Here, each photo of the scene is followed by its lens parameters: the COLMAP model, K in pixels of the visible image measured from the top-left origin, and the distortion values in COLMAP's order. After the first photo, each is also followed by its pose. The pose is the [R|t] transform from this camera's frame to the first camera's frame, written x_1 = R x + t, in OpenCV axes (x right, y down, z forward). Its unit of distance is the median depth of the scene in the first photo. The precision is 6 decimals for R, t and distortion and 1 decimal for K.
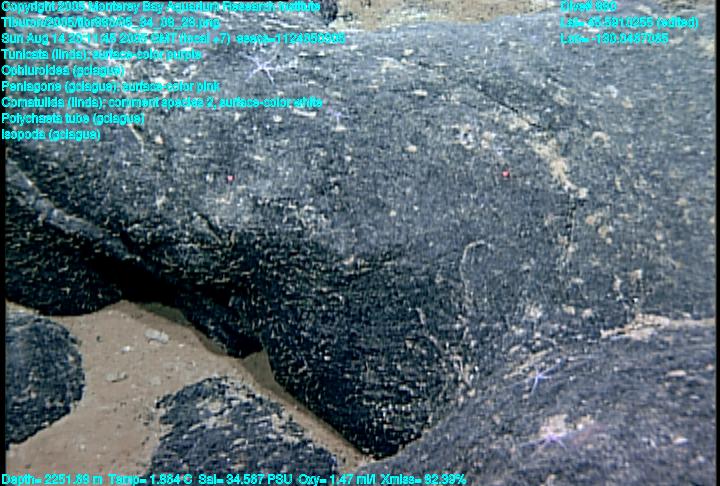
lens RADIAL K [[1648.6, 0, 360.0], [0, 1648.6, 243.0], [0, 0, 1]] dist [0.243590, 0.777717]
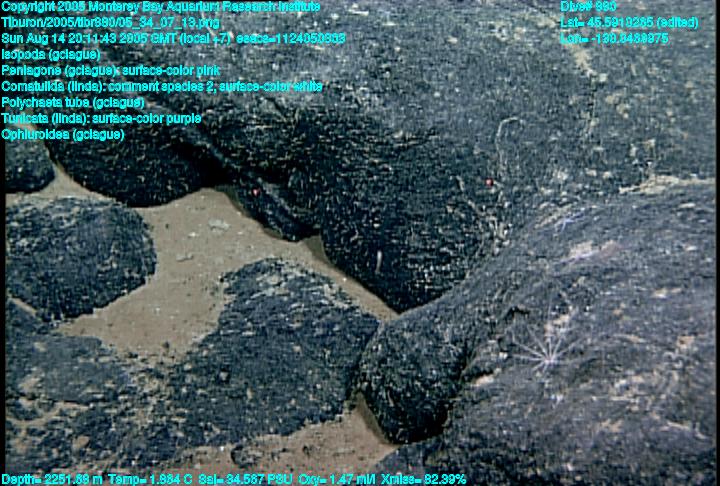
lens RADIAL K [[1648.6, 0, 360.0], [0, 1648.6, 243.0], [0, 0, 1]] dist [0.243590, 0.777717]
pose [[0.999870, 0.010116, 0.012553, -0.046248], [-0.009465, 0.998659, -0.050889, 0.142199], [-0.013051, 0.050763, 0.998625, -0.139970]]
